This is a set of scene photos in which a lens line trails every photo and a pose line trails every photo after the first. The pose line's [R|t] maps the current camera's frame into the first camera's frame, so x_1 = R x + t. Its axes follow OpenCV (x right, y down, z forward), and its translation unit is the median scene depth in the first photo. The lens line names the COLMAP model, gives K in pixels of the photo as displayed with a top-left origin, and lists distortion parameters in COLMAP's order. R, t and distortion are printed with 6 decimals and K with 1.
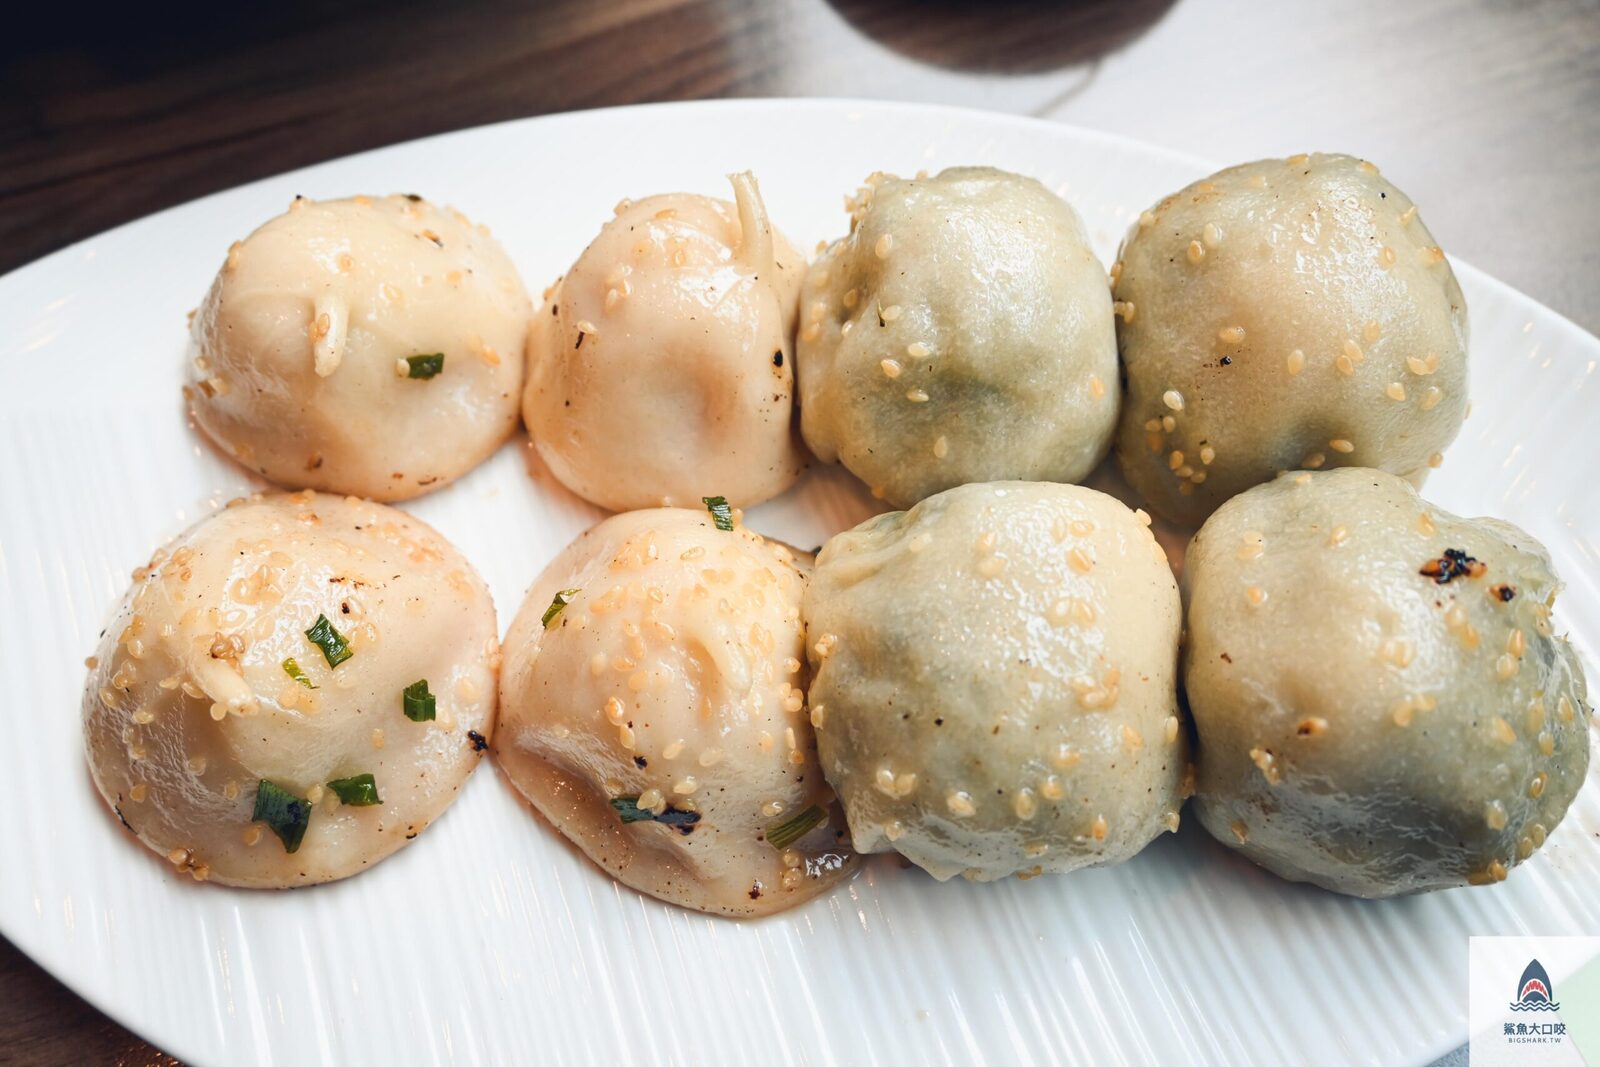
lens RADIAL K [[1438.0, 0, 800.0], [0, 1438.0, 533.5], [0, 0, 1]] dist [0.062426, -0.221209]
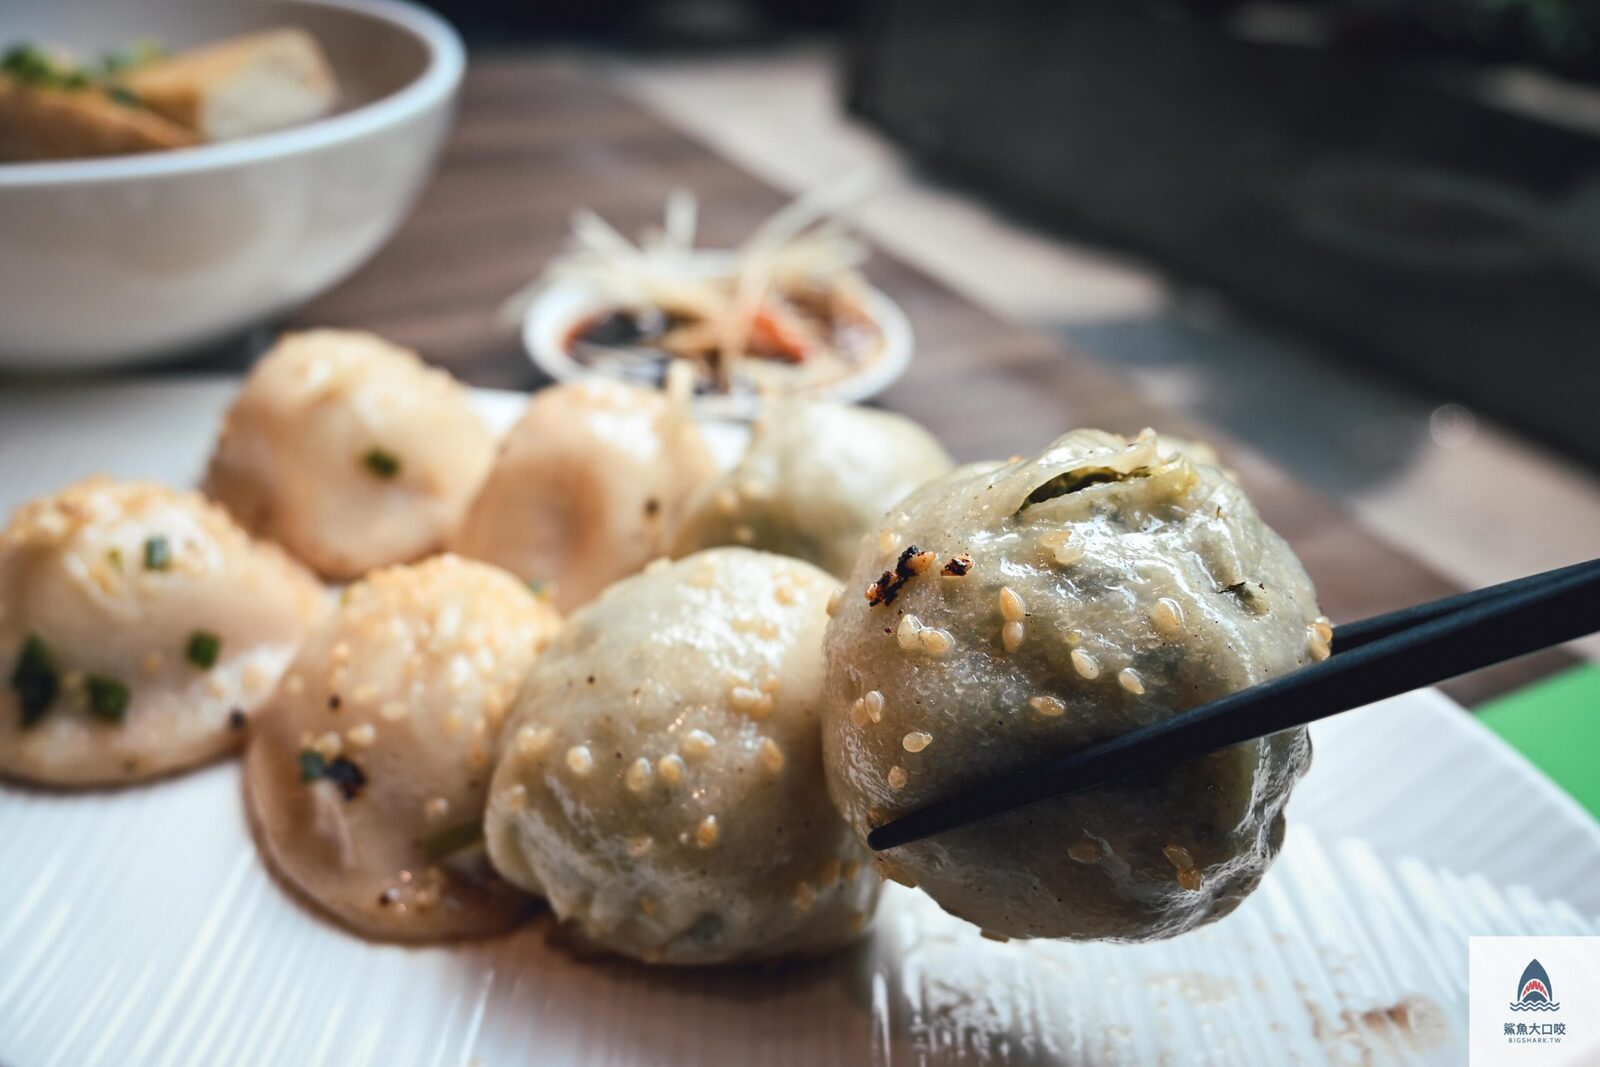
lens RADIAL K [[1438.0, 0, 800.0], [0, 1438.0, 533.5], [0, 0, 1]] dist [0.062426, -0.221209]
pose [[0.935328, 0.240361, -0.259591, 0.421082], [-0.343064, 0.795451, -0.499565, 0.451874], [0.086415, 0.556313, 0.826467, 0.122504]]
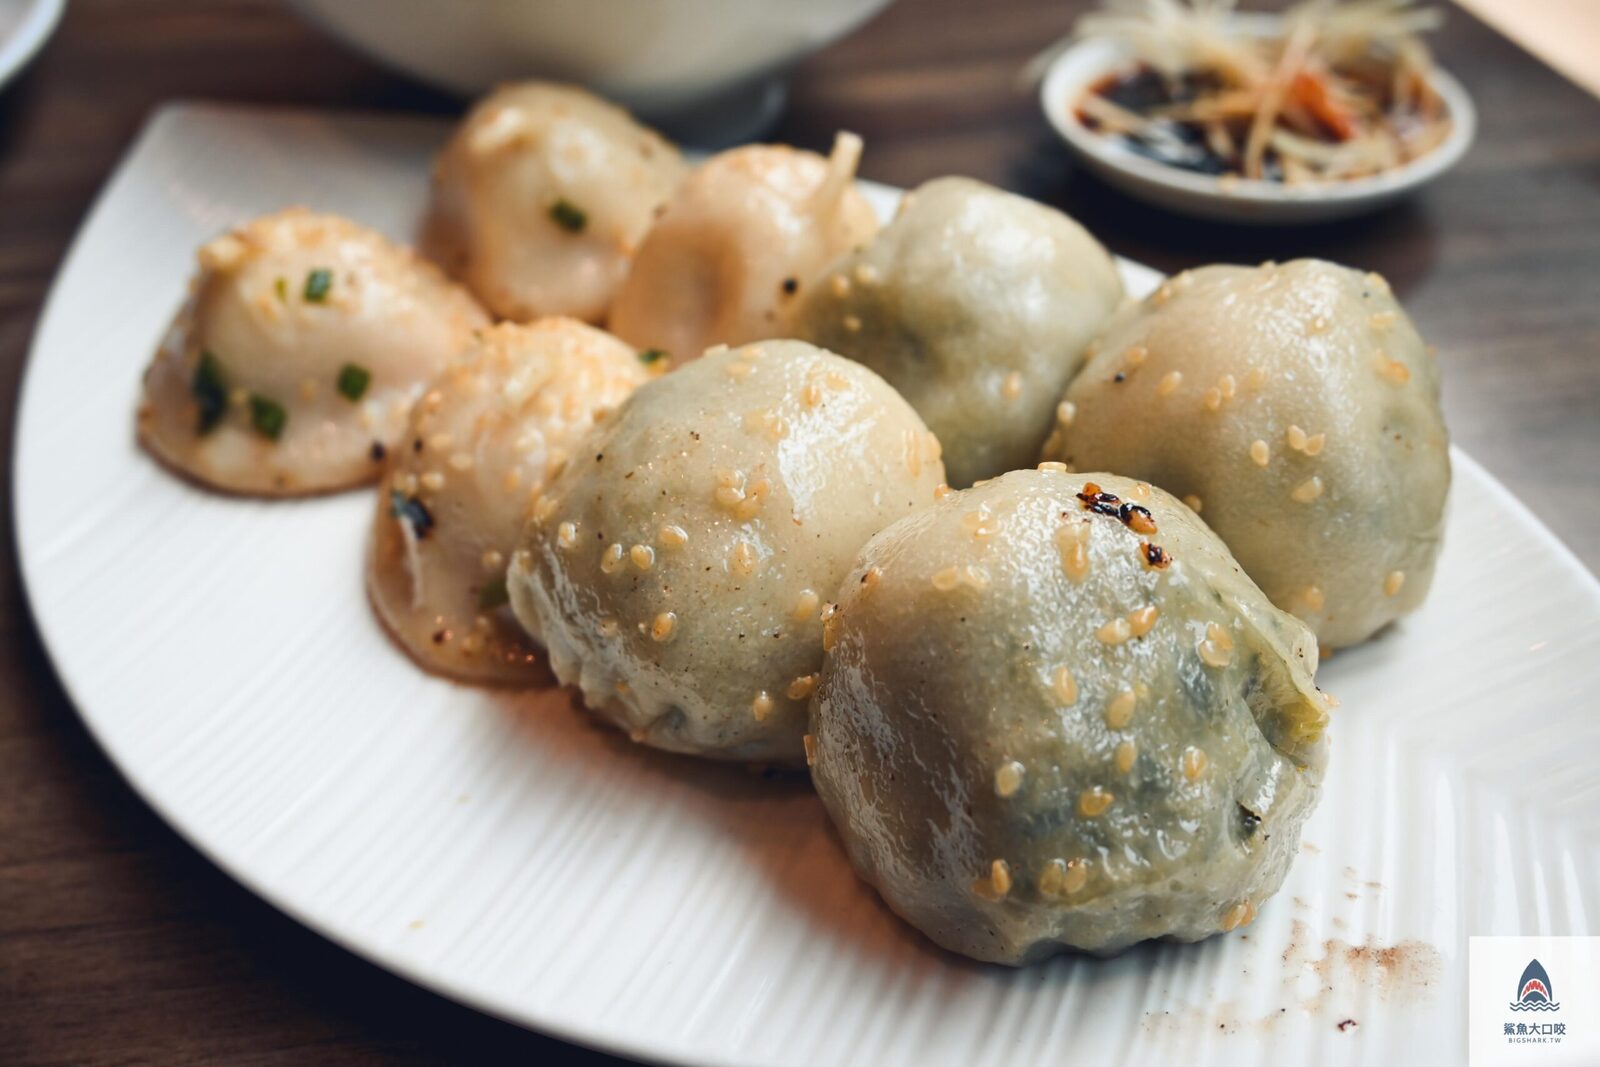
lens RADIAL K [[1438.0, 0, 800.0], [0, 1438.0, 533.5], [0, 0, 1]] dist [0.062426, -0.221209]
pose [[0.781685, 0.404051, -0.475091, 0.628425], [-0.554204, 0.799401, -0.231984, 0.295028], [0.286055, 0.444635, 0.848806, 0.204784]]
